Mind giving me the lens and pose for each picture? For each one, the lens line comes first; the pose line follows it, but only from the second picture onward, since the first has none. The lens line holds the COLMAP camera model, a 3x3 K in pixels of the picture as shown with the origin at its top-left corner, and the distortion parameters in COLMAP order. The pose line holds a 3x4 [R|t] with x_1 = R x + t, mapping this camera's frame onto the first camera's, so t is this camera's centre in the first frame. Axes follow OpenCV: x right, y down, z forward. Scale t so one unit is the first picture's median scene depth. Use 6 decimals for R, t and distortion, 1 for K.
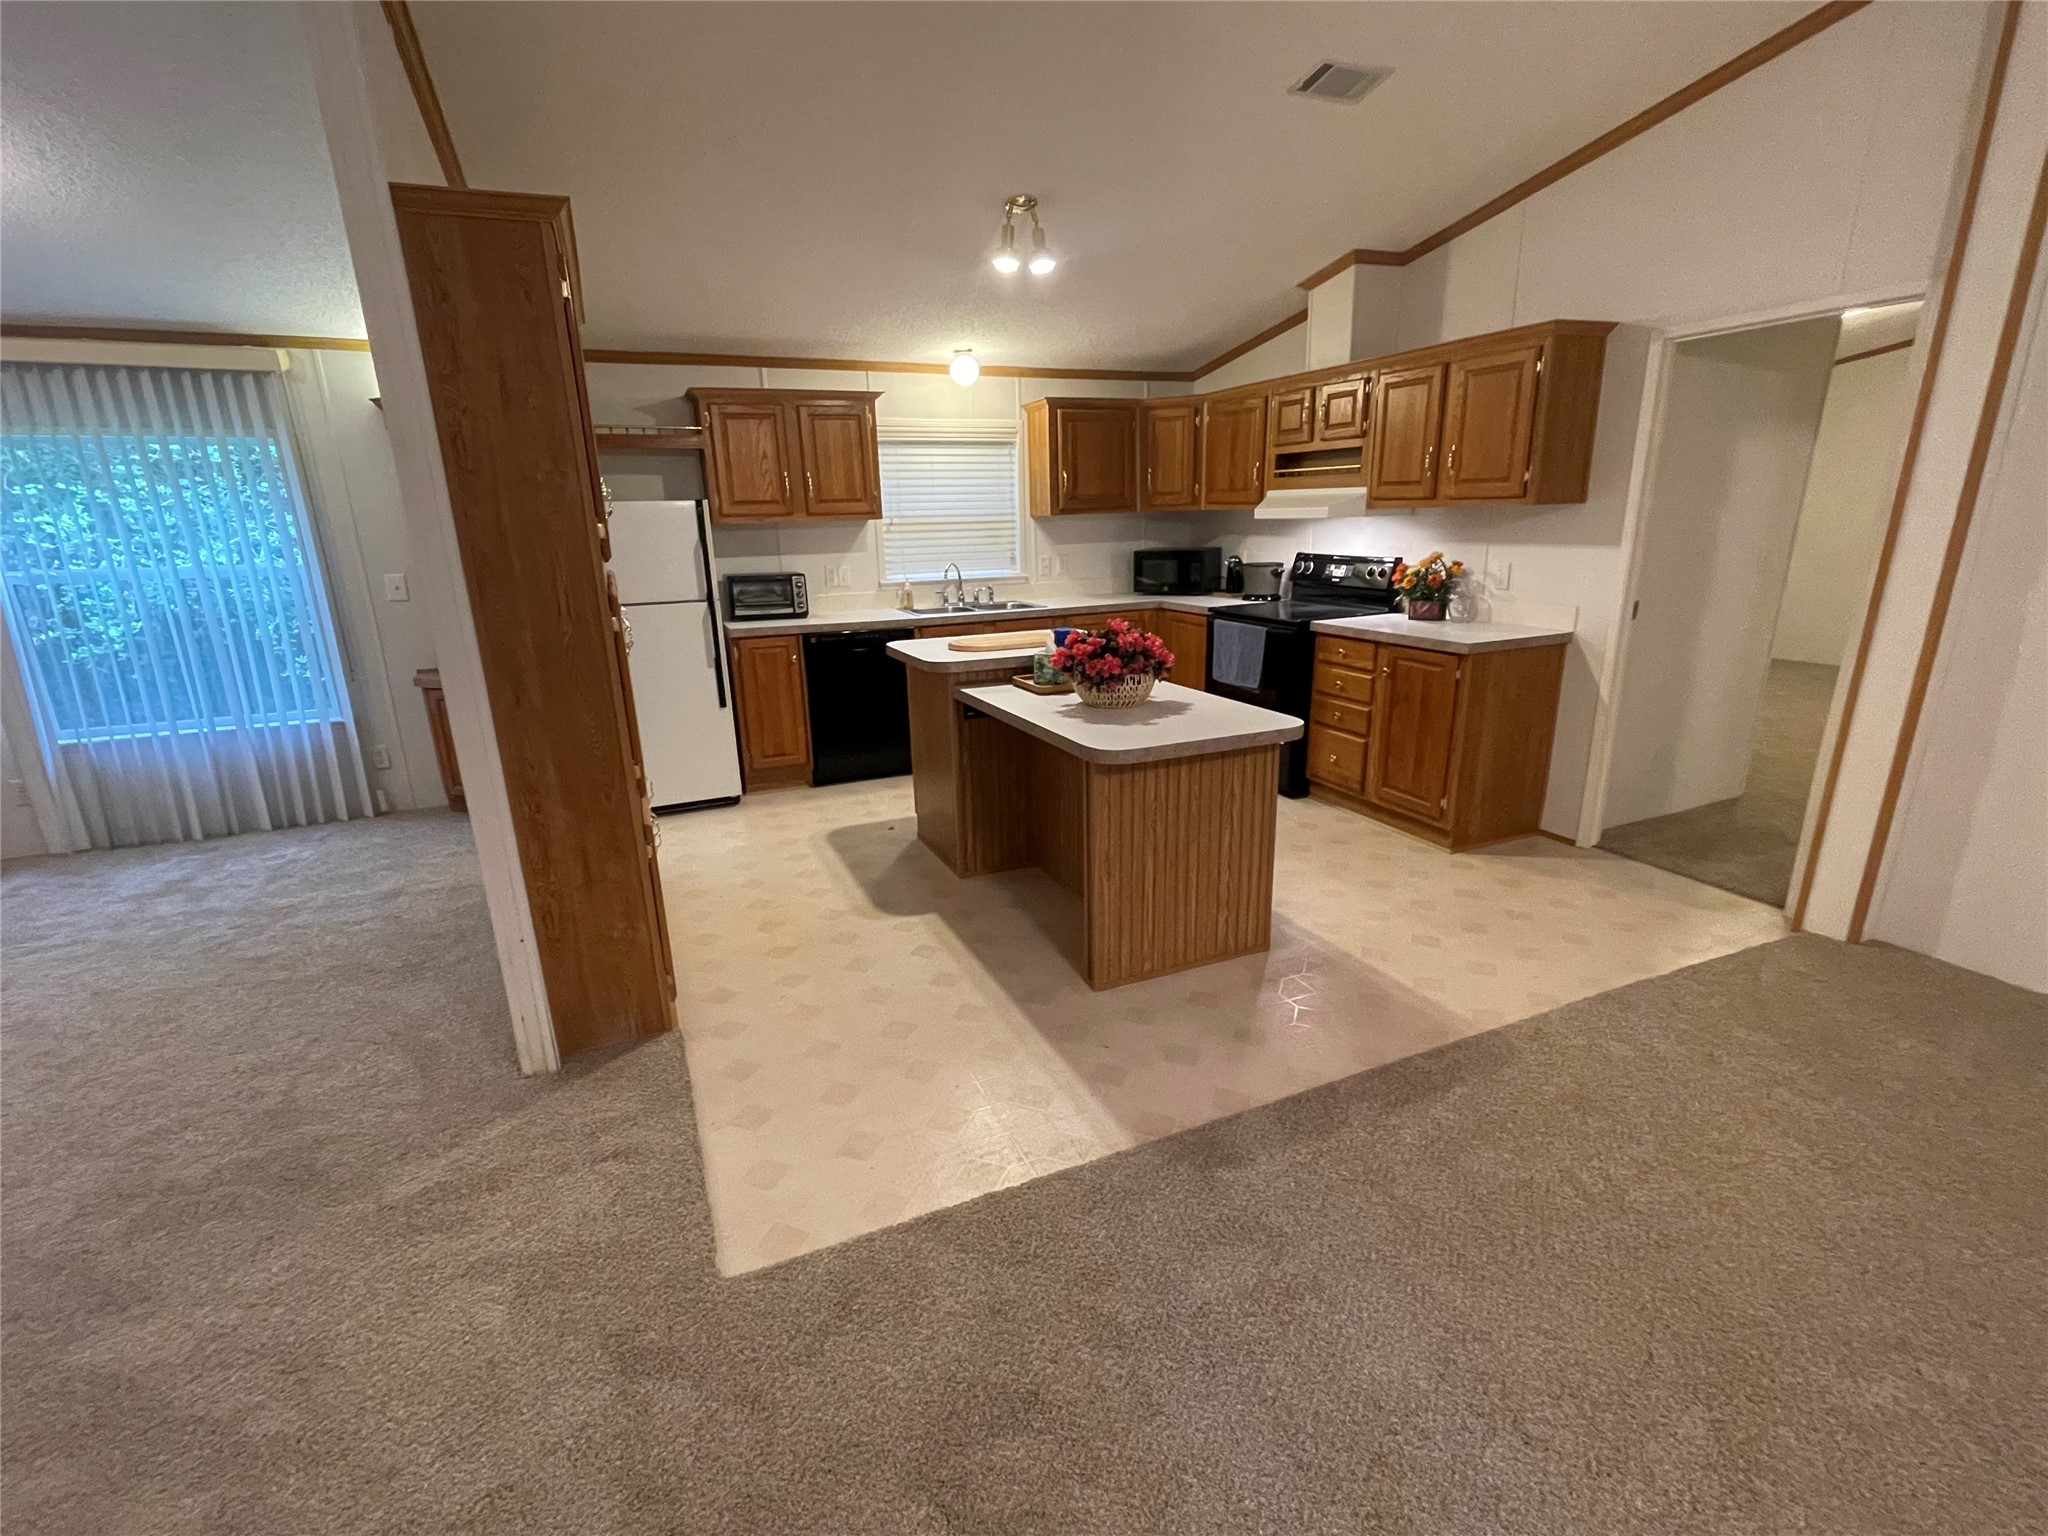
lens RADIAL K [[917.3, 0, 1026.6], [0, 917.3, 778.9], [0, 0, 1]] dist [0.001891, -0.000173]
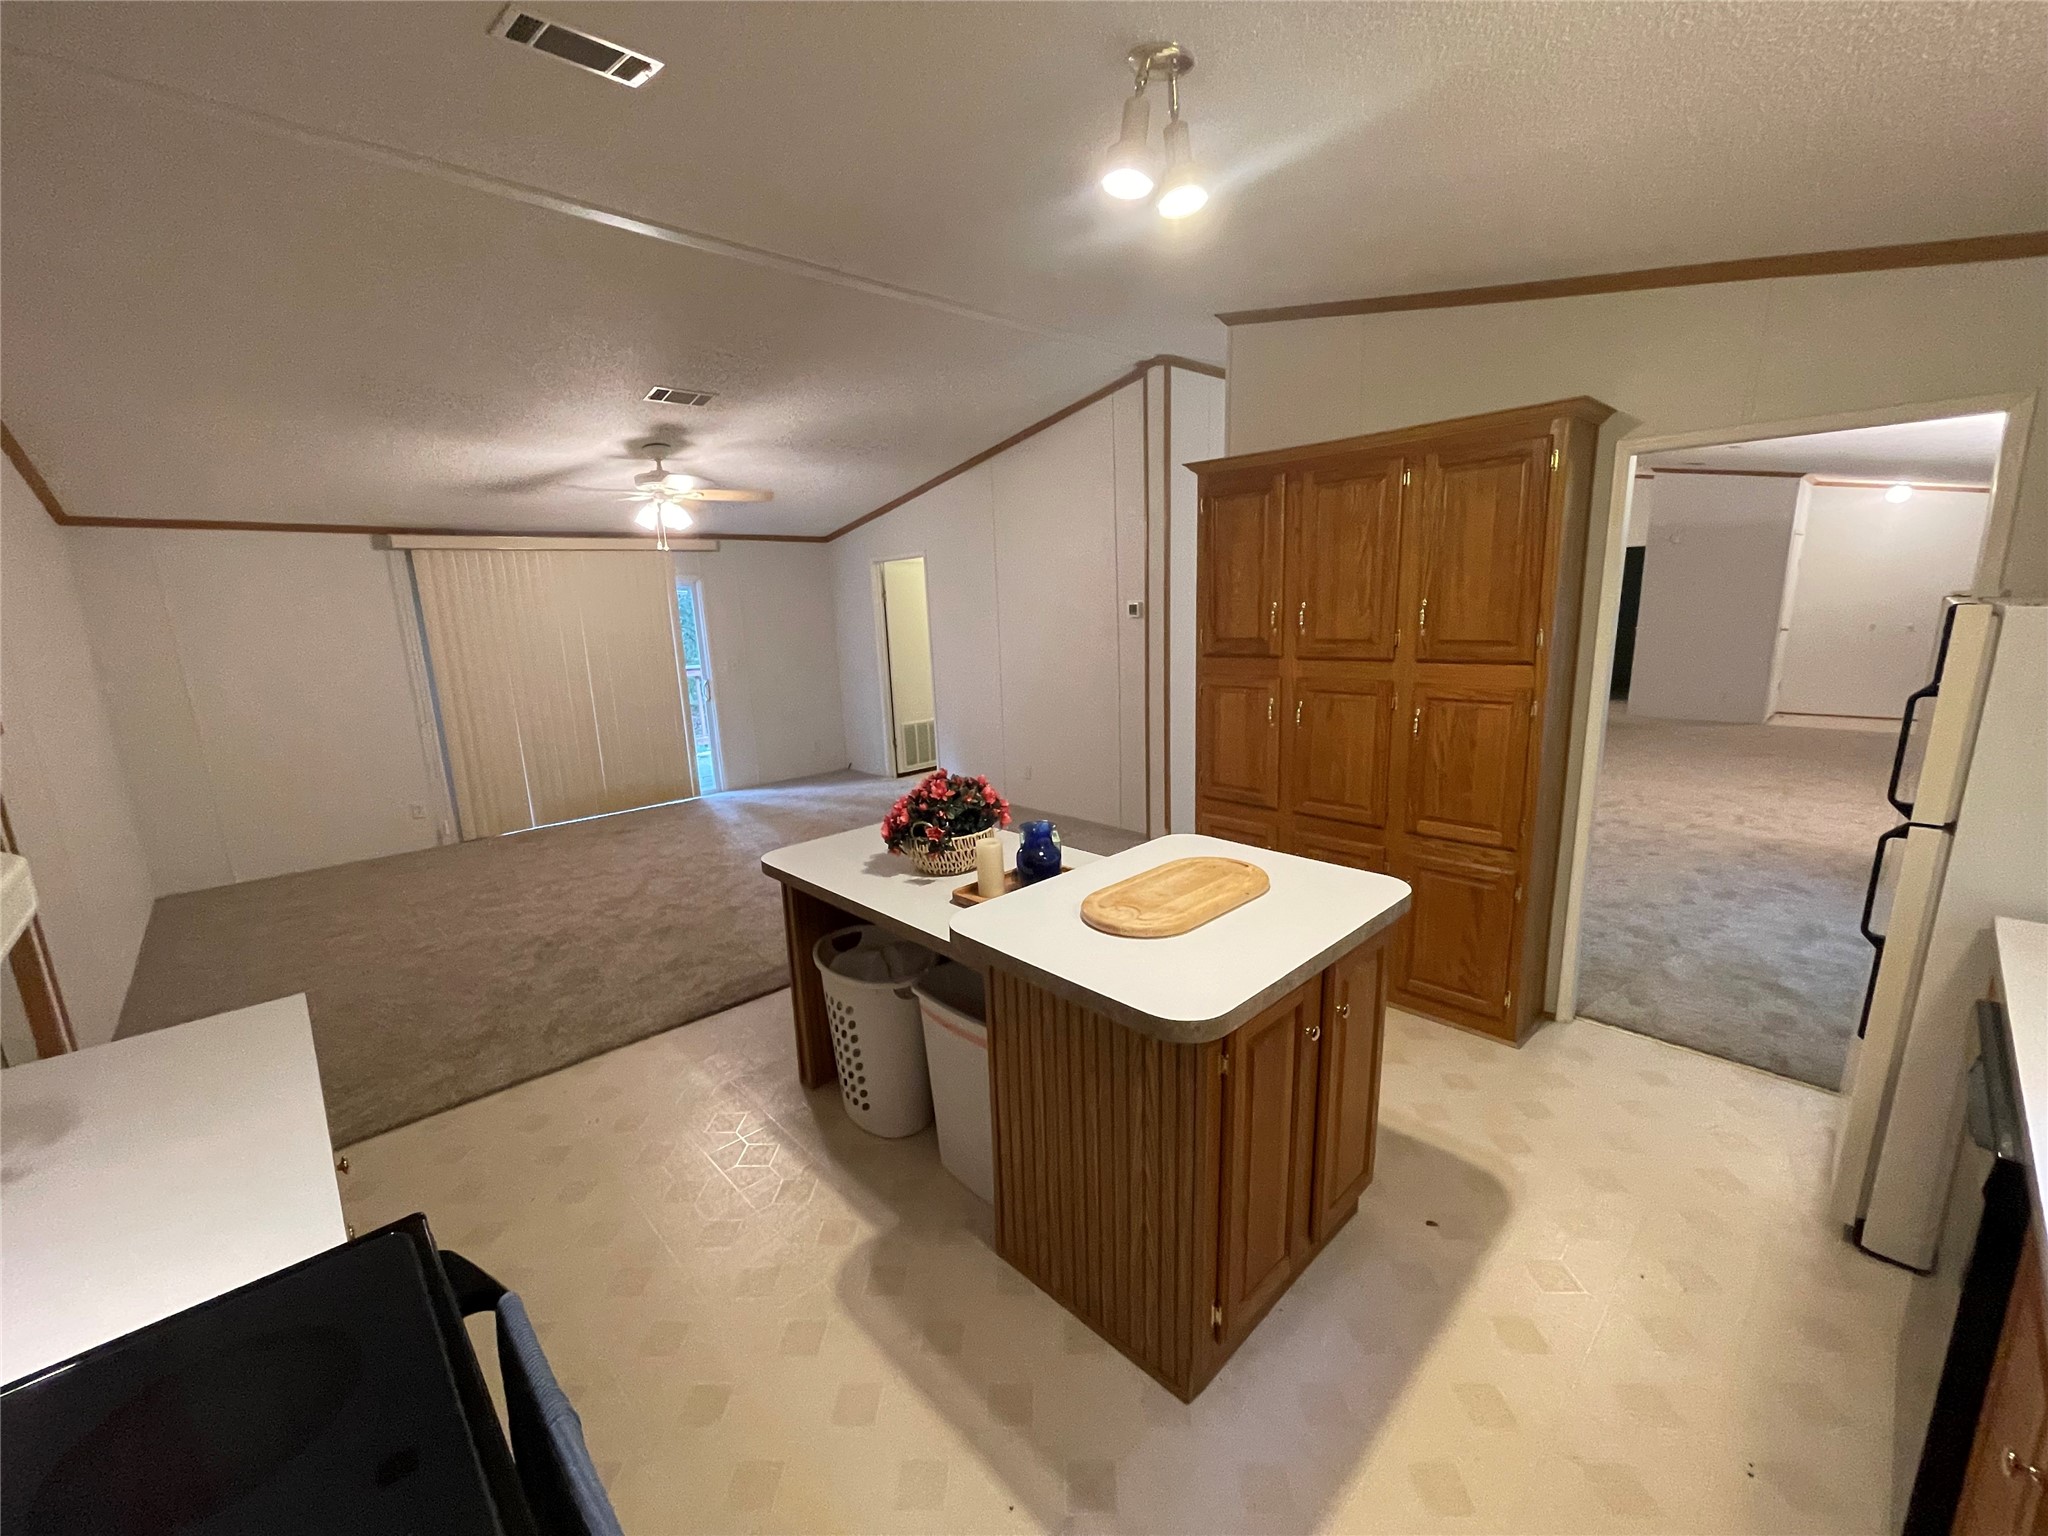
lens RADIAL K [[826.3, 0, 1024.6], [0, 826.3, 779.1], [0, 0, 1]] dist [0.000036, 0.000088]
pose [[-0.939893, 0.127494, -0.316776, 0.198771], [-0.038547, 0.882139, 0.469410, -0.397998], [0.339287, 0.453406, -0.824201, 1.214329]]
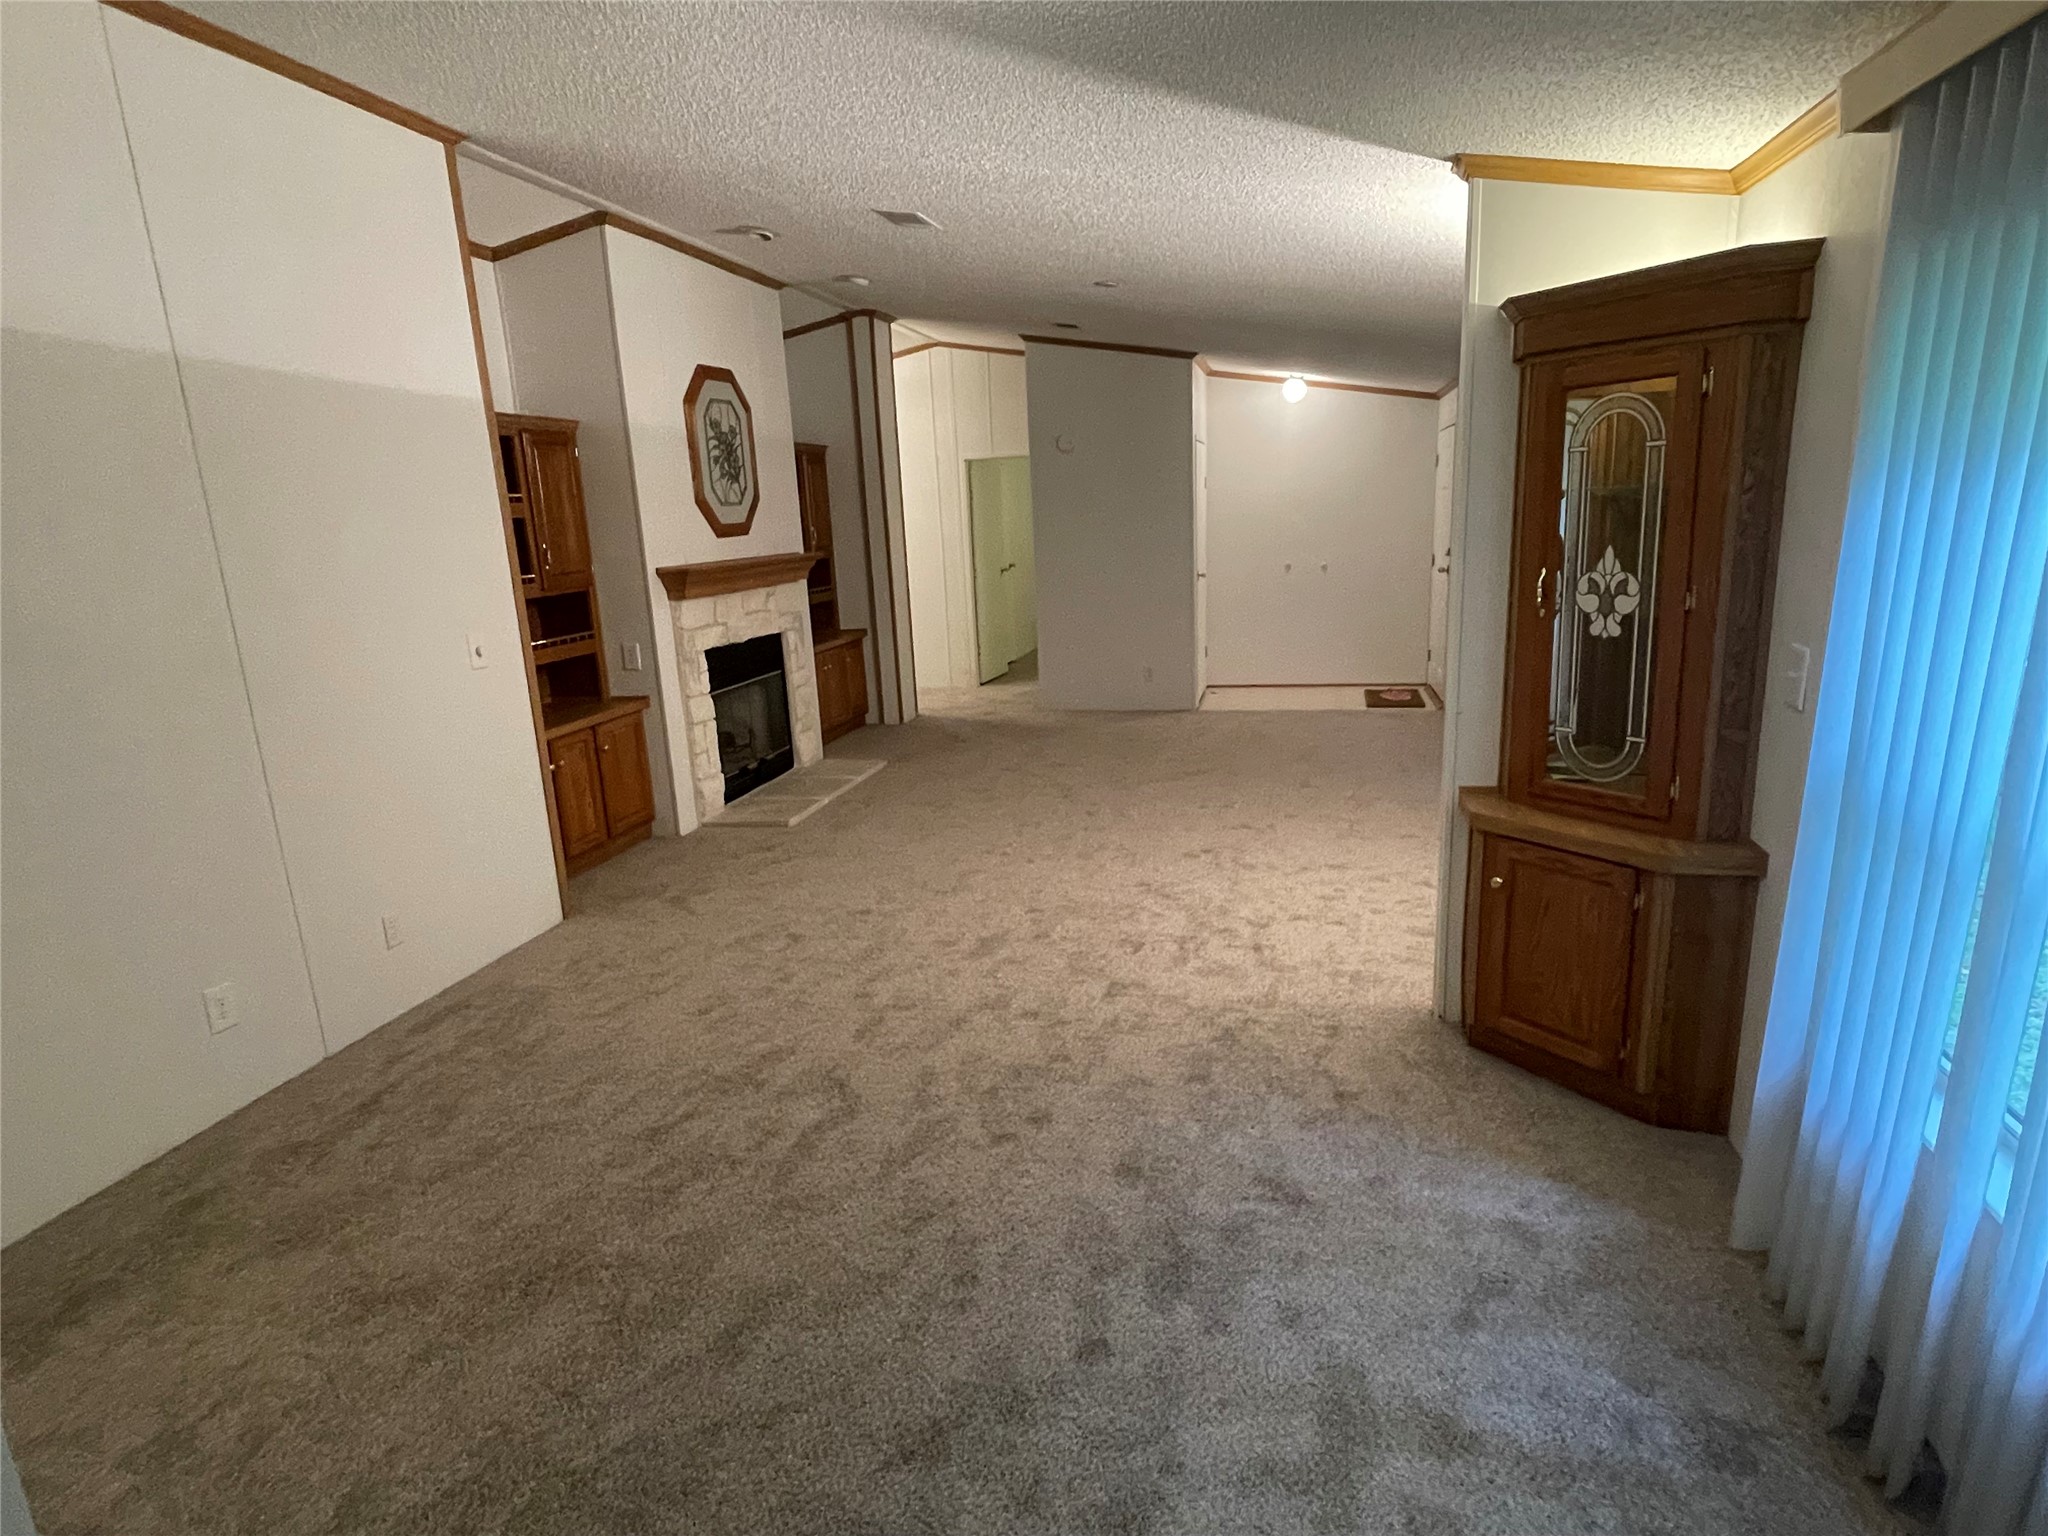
lens RADIAL K [[1140.8, 0, 1027.0], [0, 1140.8, 788.8], [0, 0, 1]] dist [-0.001184, -0.000597]
pose [[-0.595946, 0.242020, -0.765685, -0.447213], [-0.169682, 0.894020, 0.414651, -0.281820], [0.784892, 0.377033, -0.491722, 0.889445]]
